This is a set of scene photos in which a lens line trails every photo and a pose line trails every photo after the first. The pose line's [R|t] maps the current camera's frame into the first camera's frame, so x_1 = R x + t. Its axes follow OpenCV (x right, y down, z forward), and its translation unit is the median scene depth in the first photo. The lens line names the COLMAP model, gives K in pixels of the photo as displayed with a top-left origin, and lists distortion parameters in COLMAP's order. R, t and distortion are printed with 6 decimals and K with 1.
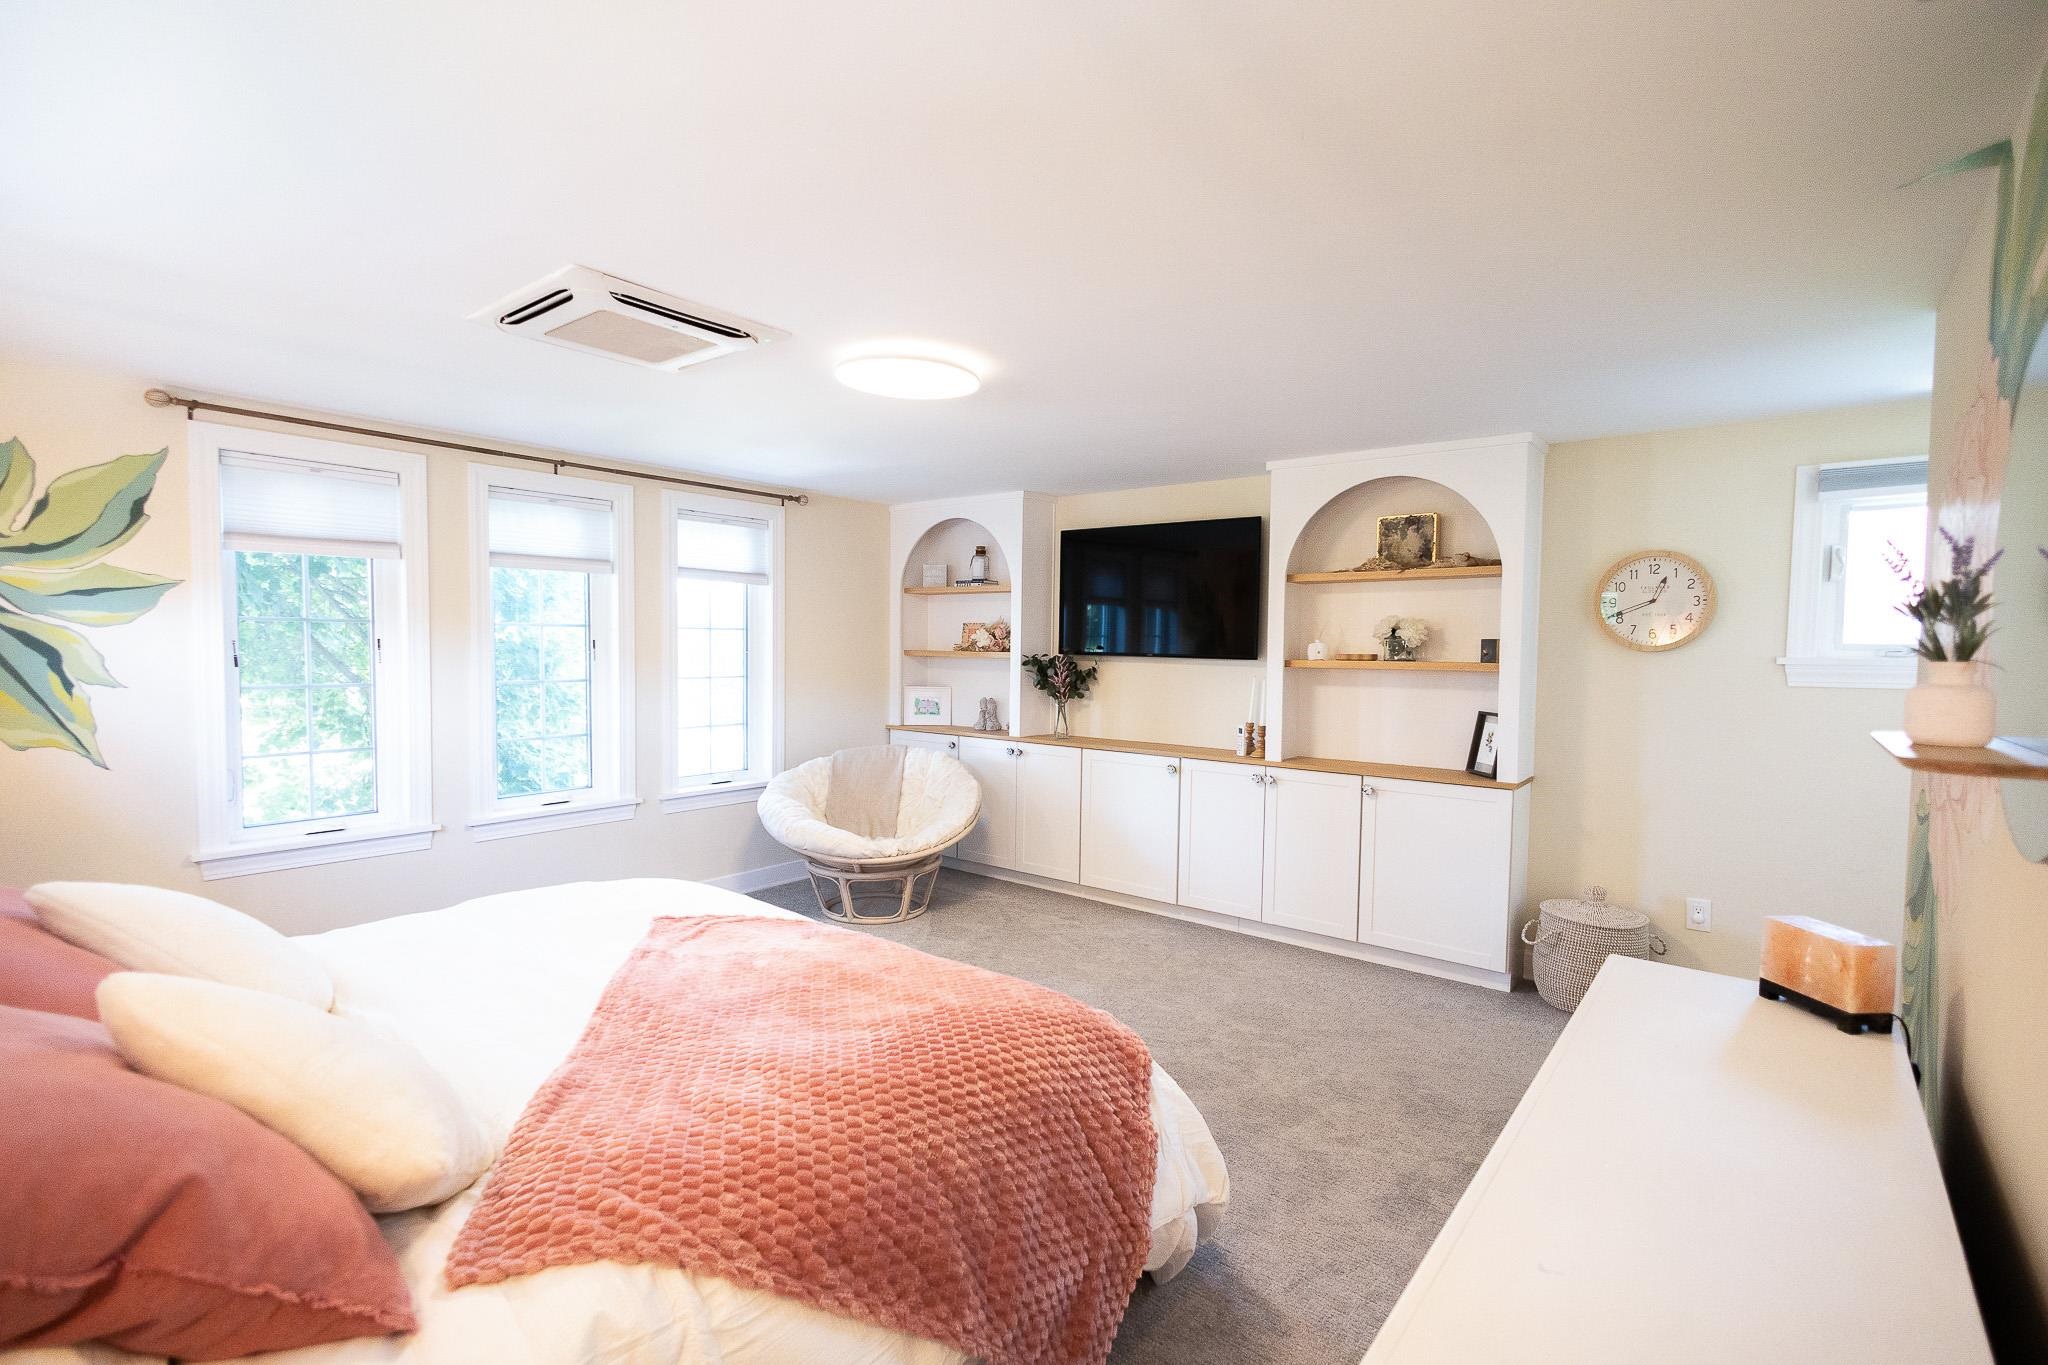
lens RADIAL K [[938.6, 0, 1024.8], [0, 938.6, 678.6], [0, 0, 1]] dist [0.004785, 0.000495]
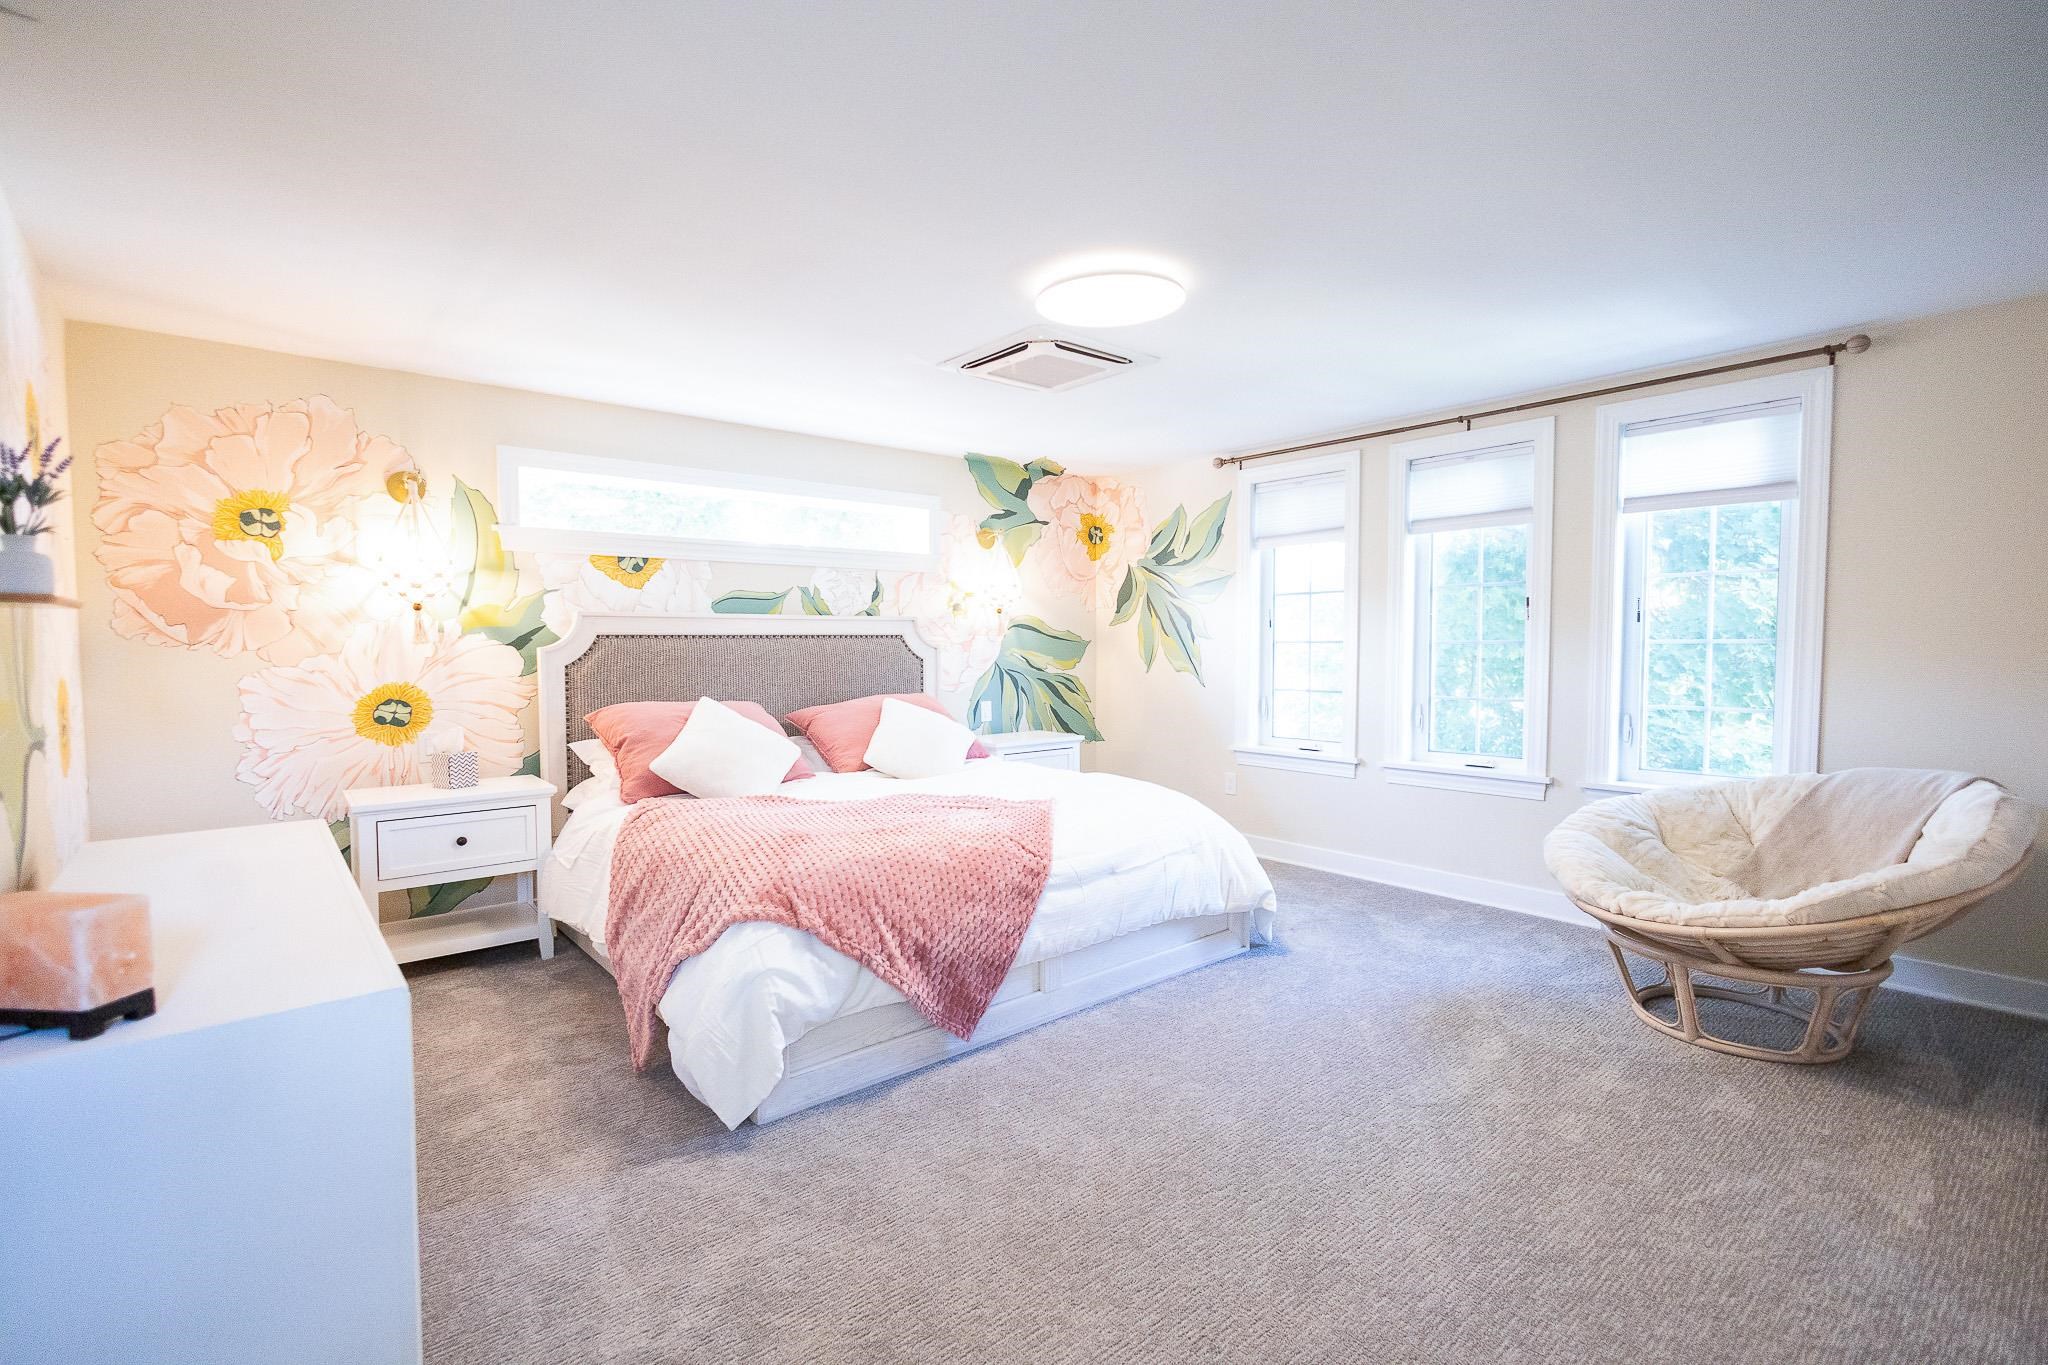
lens RADIAL K [[938.6, 0, 1024.2], [0, 938.6, 688.3], [0, 0, 1]] dist [0.004785, 0.000495]
pose [[-0.198593, 0.037437, -0.979367, 0.602431], [-0.036841, 0.998279, 0.045630, 0.025890], [0.979389, 0.045143, -0.196872, 0.794603]]
